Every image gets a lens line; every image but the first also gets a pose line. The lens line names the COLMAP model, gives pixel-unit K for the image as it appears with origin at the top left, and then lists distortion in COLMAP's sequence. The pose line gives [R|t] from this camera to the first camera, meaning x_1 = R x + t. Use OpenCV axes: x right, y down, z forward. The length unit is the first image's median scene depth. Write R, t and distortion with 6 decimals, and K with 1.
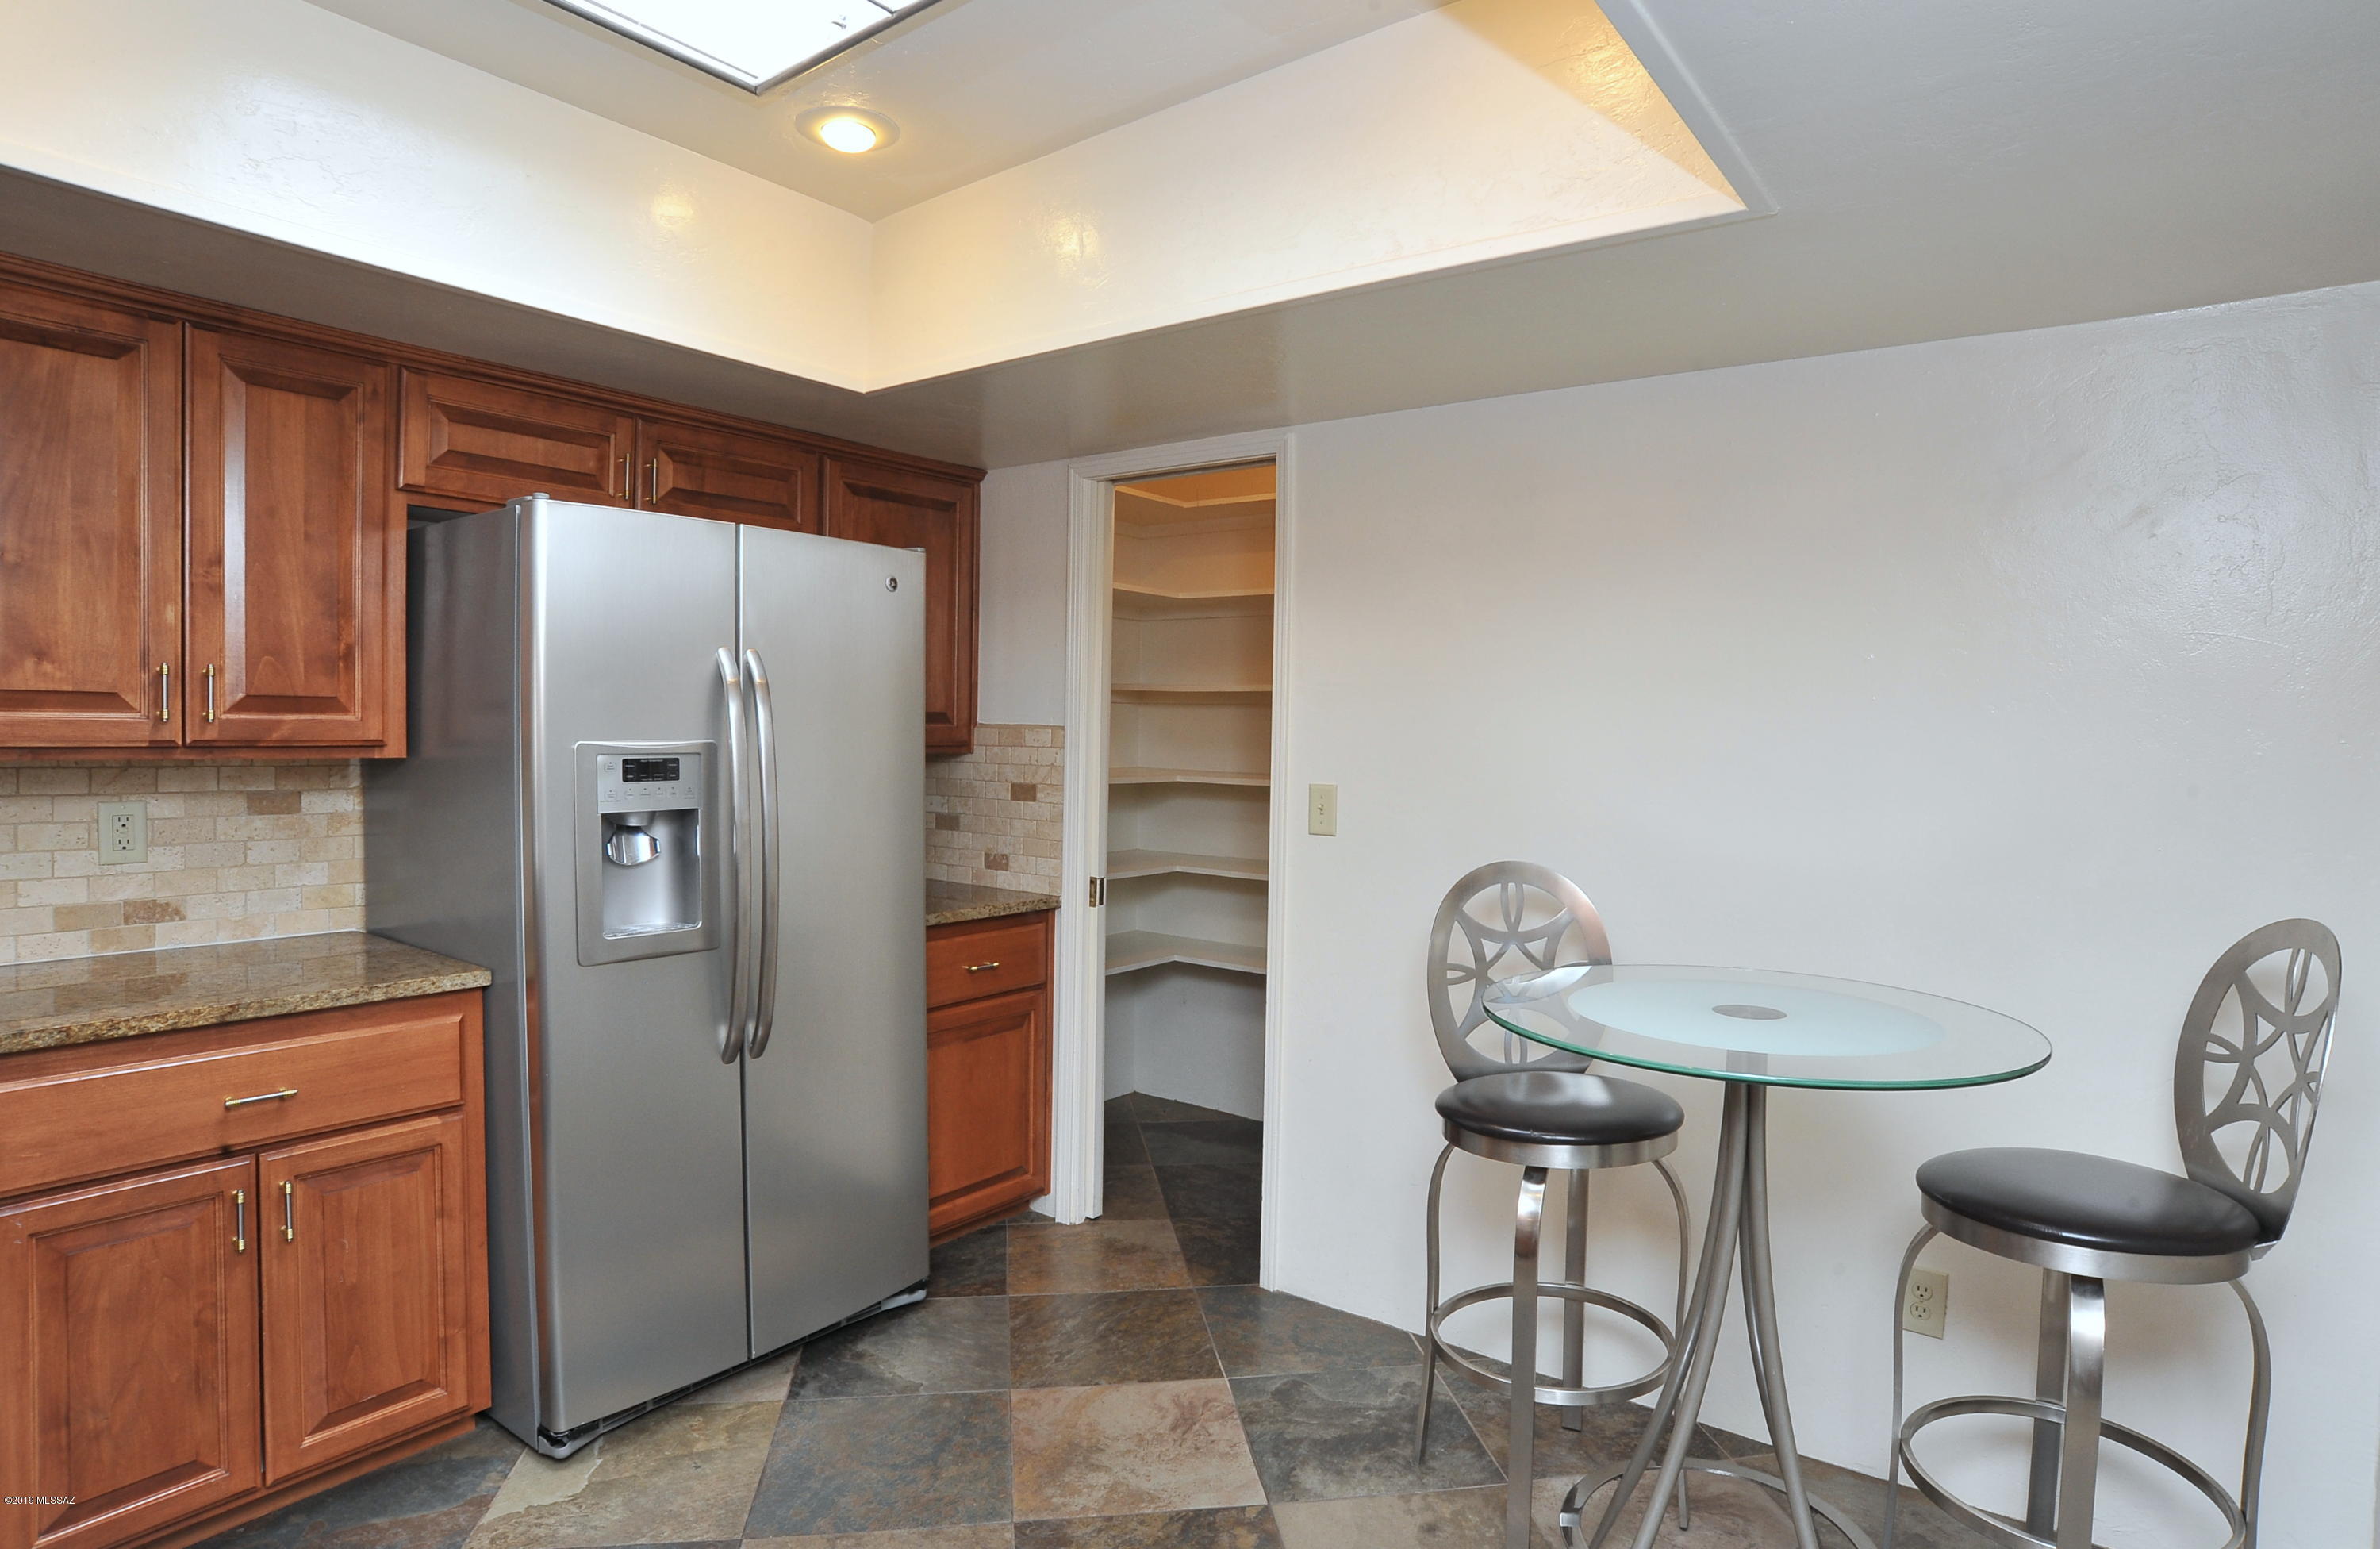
lens RADIAL K [[1332.9, 0, 1190.8], [0, 1332.9, 799.3], [0, 0, 1]] dist [-0.027439, 0.000279]
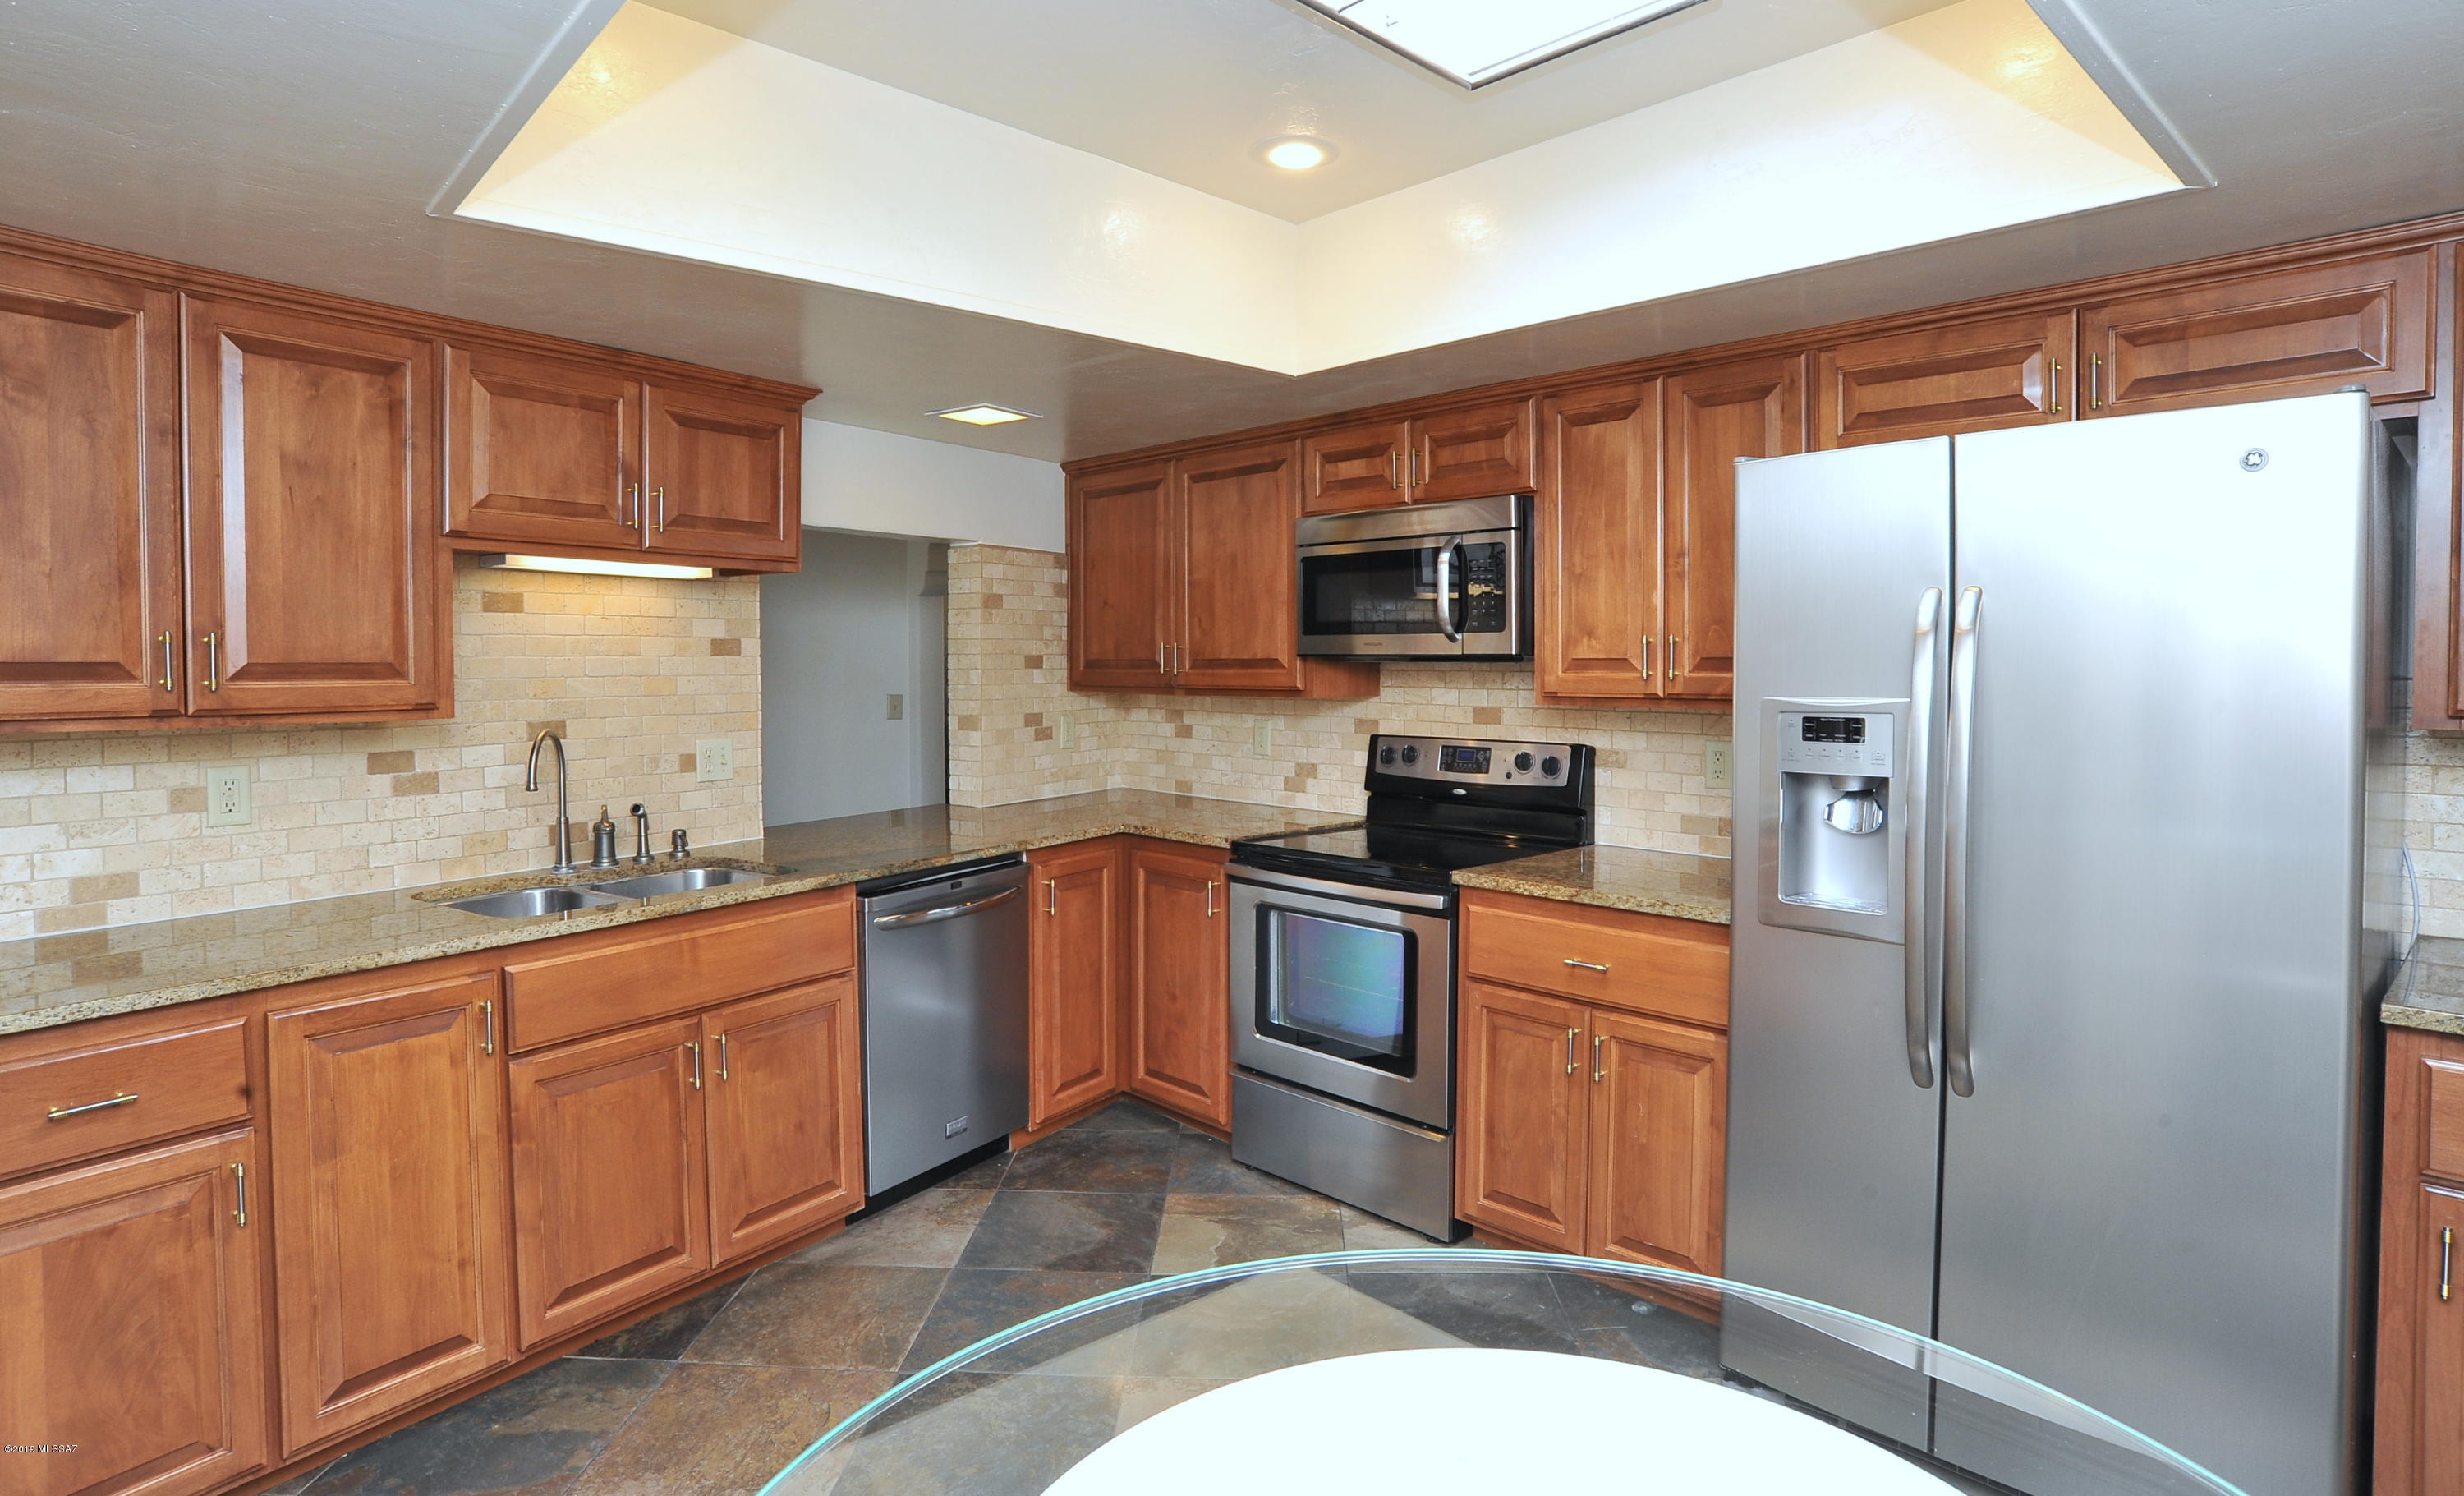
lens RADIAL K [[1325.0, 0, 1190.7], [0, 1325.0, 726.1], [0, 0, 1]] dist [-0.025910, 0.006729]
pose [[-0.190613, 0.028319, -0.981257, 0.621521], [-0.057690, 0.997533, 0.039995, -0.038569], [0.979969, 0.064232, -0.188509, 0.795877]]
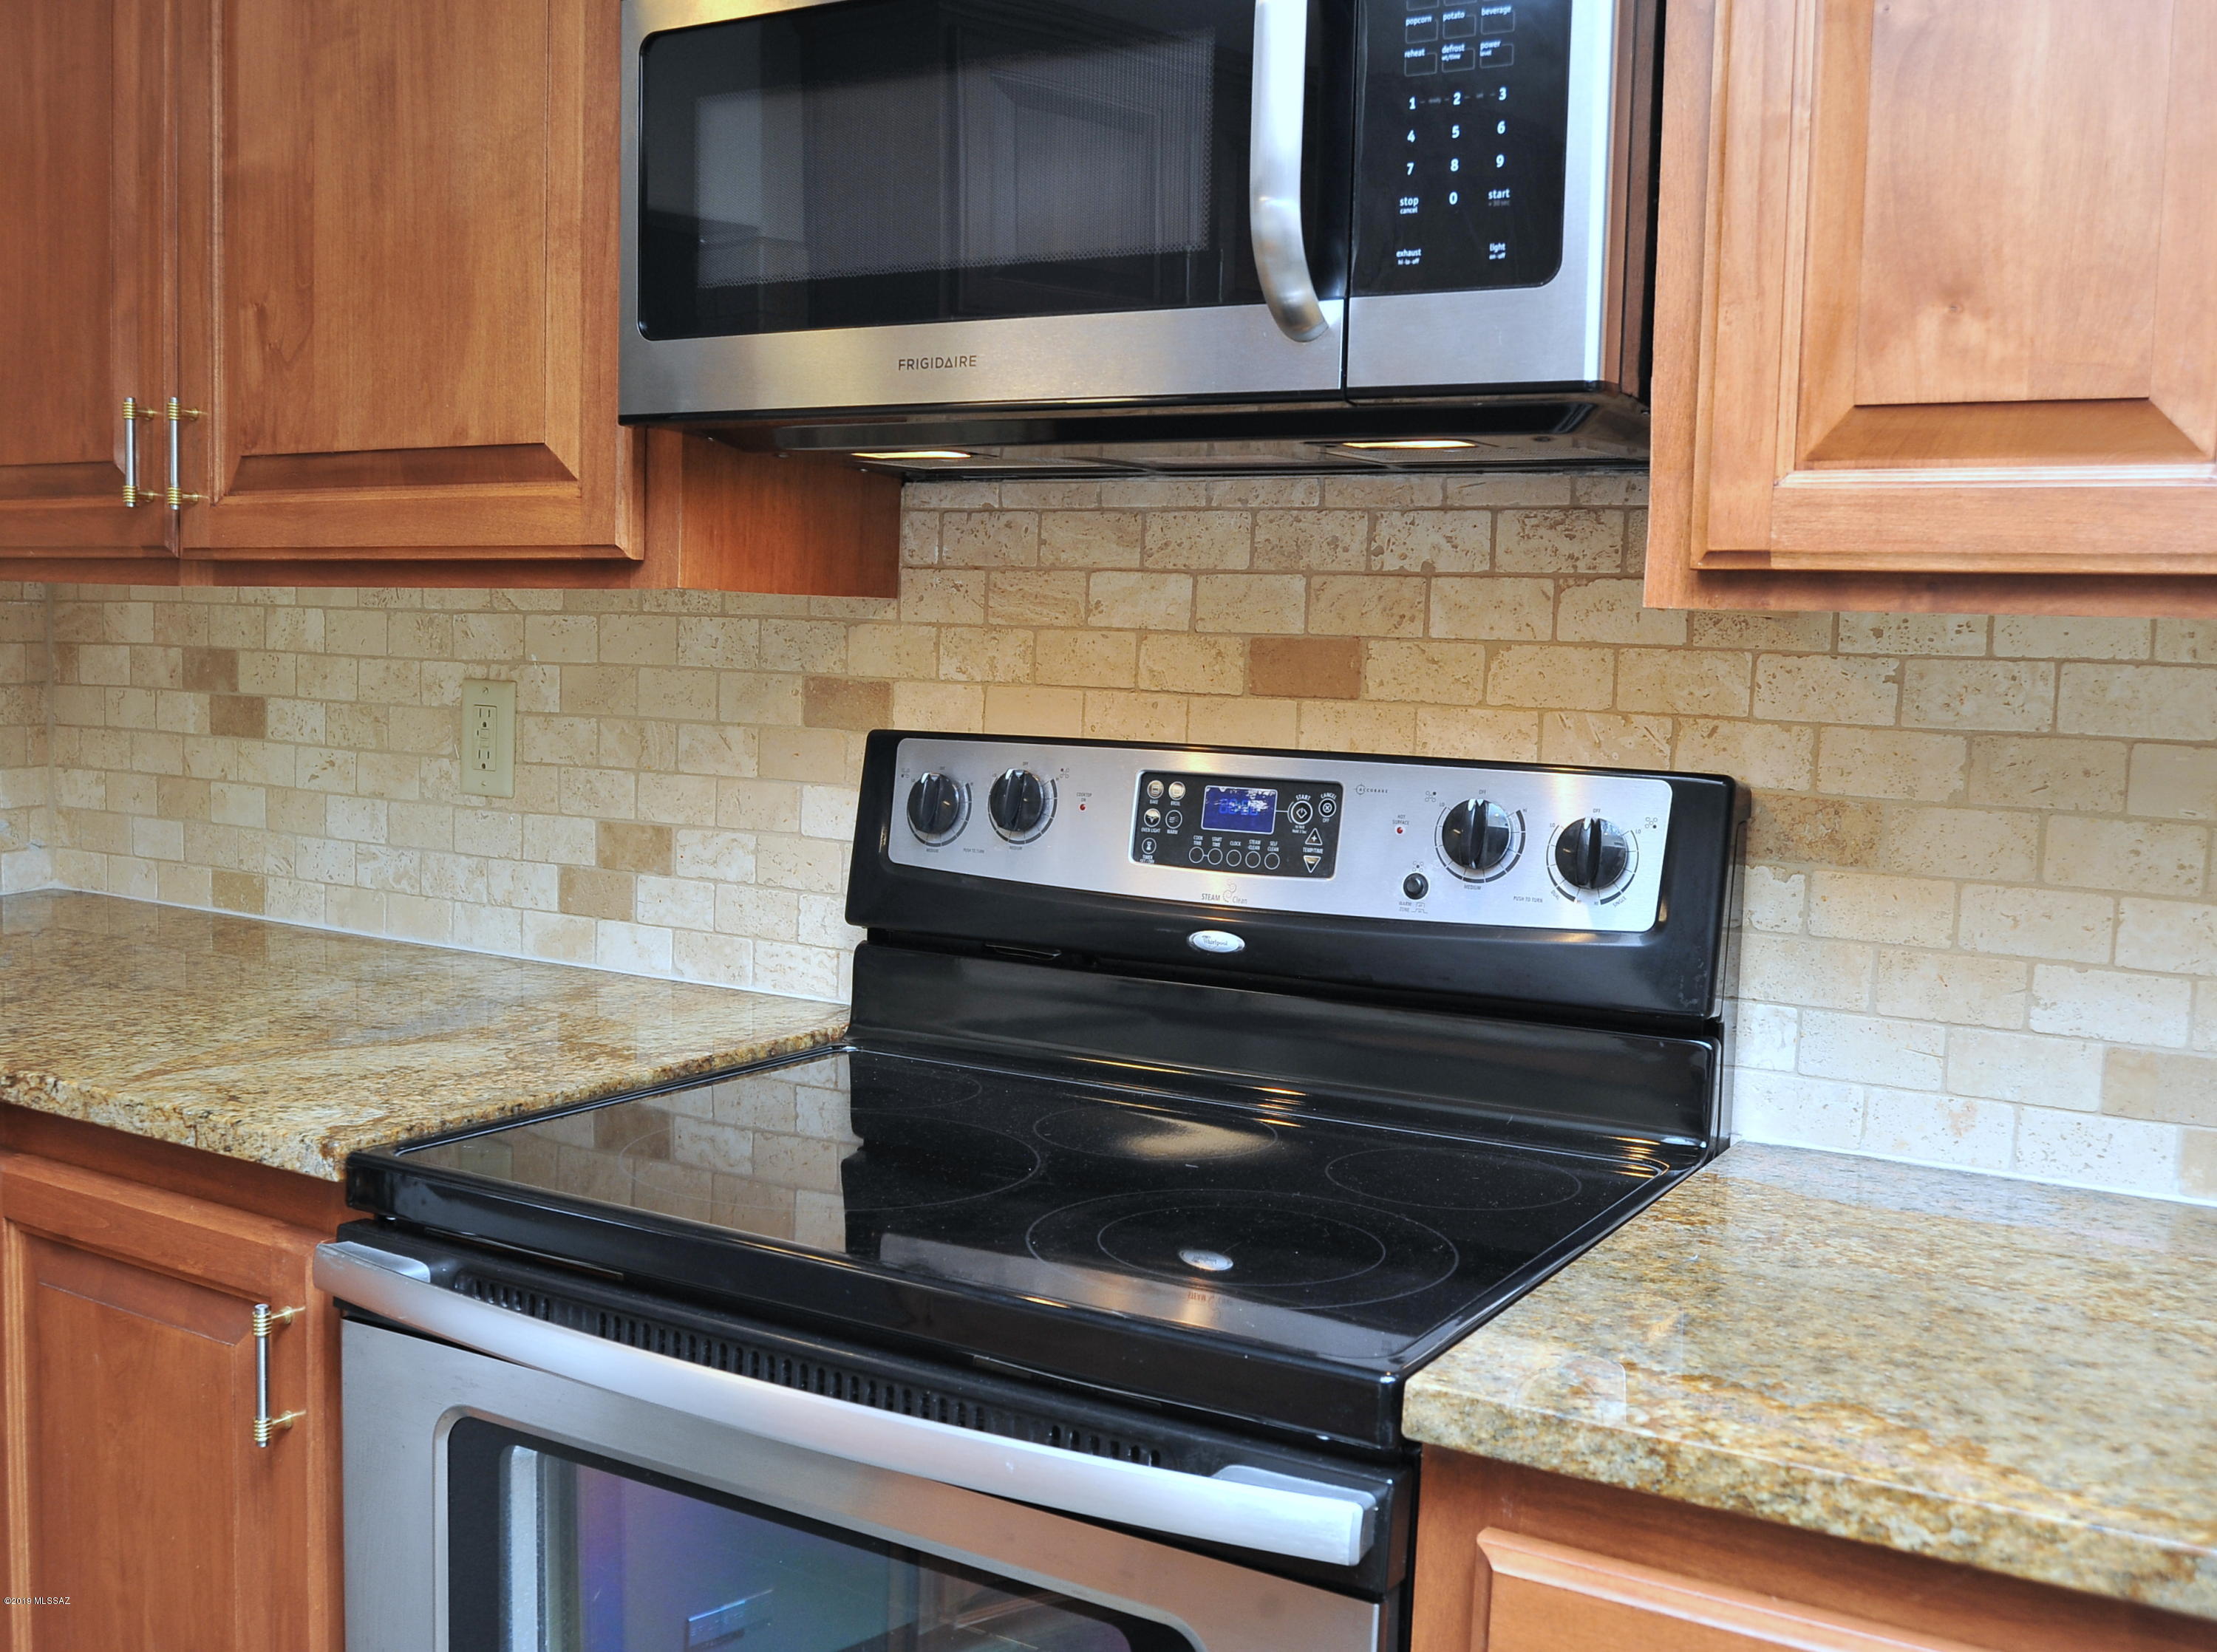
lens RADIAL K [[2204.0, 0, 1086.6], [0, 2204.0, 834.6], [0, 0, 1]] dist [-0.057890, 0.000000]
pose [[0.115102, 0.072679, -0.990691, -0.325625], [-0.083672, 0.994485, 0.063236, 0.009622], [0.989823, 0.075614, 0.120549, 0.679555]]
